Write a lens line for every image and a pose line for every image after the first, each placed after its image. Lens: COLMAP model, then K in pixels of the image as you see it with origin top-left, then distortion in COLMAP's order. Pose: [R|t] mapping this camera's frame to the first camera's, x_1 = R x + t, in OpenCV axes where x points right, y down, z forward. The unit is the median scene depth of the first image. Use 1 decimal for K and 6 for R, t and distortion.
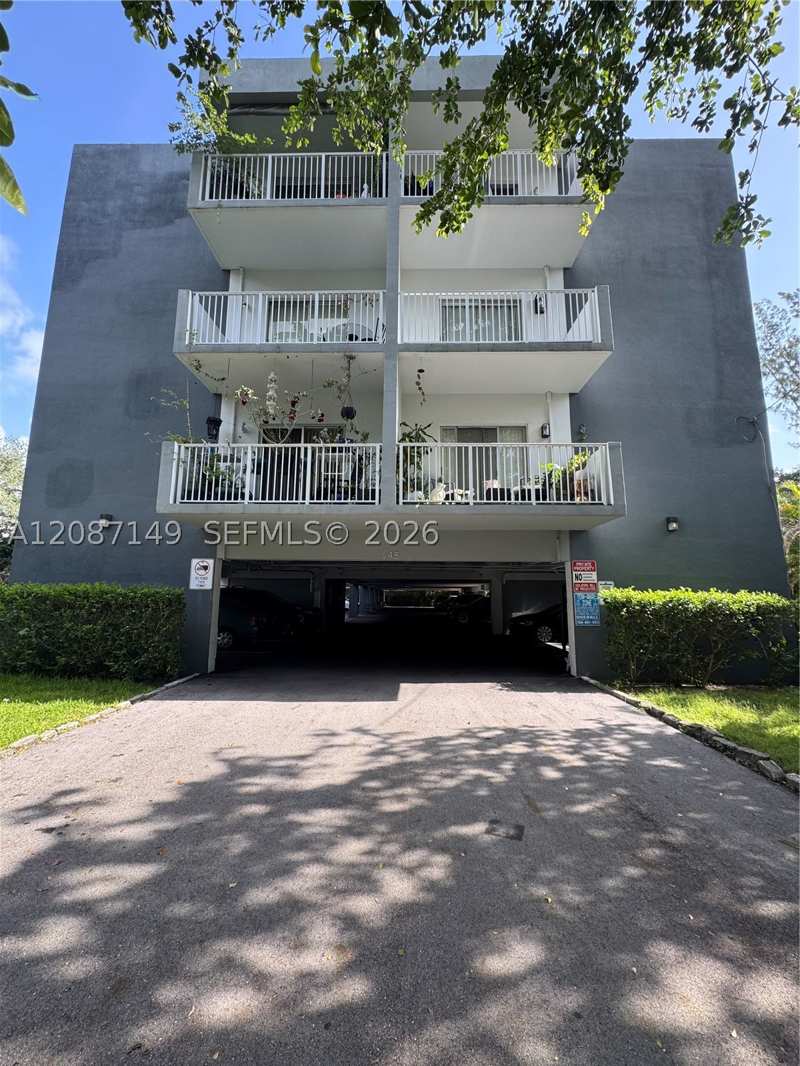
lens RADIAL K [[427.0, 0, 400.8], [0, 427.0, 531.2], [0, 0, 1]] dist [-0.003097, 0.000637]
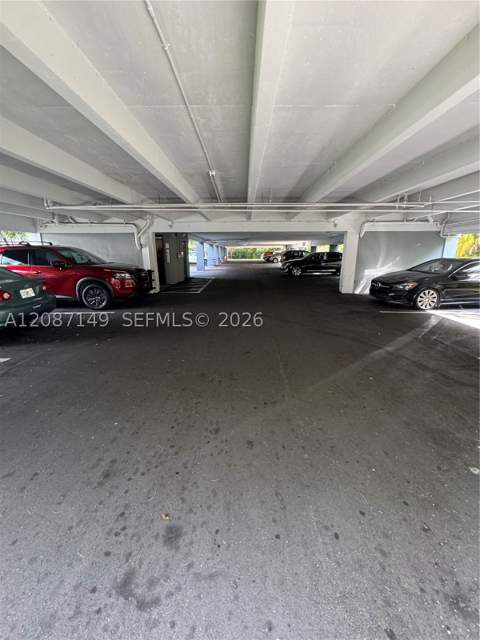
lens RADIAL K [[256.4, 0, 240.5], [0, 256.4, 318.9], [0, 0, 1]] dist [-0.003097, 0.000637]
pose [[0.999908, -0.013147, 0.003220, -0.004136], [0.010802, 0.918437, 0.395420, 0.050595], [-0.008156, -0.395349, 0.918495, 0.334549]]
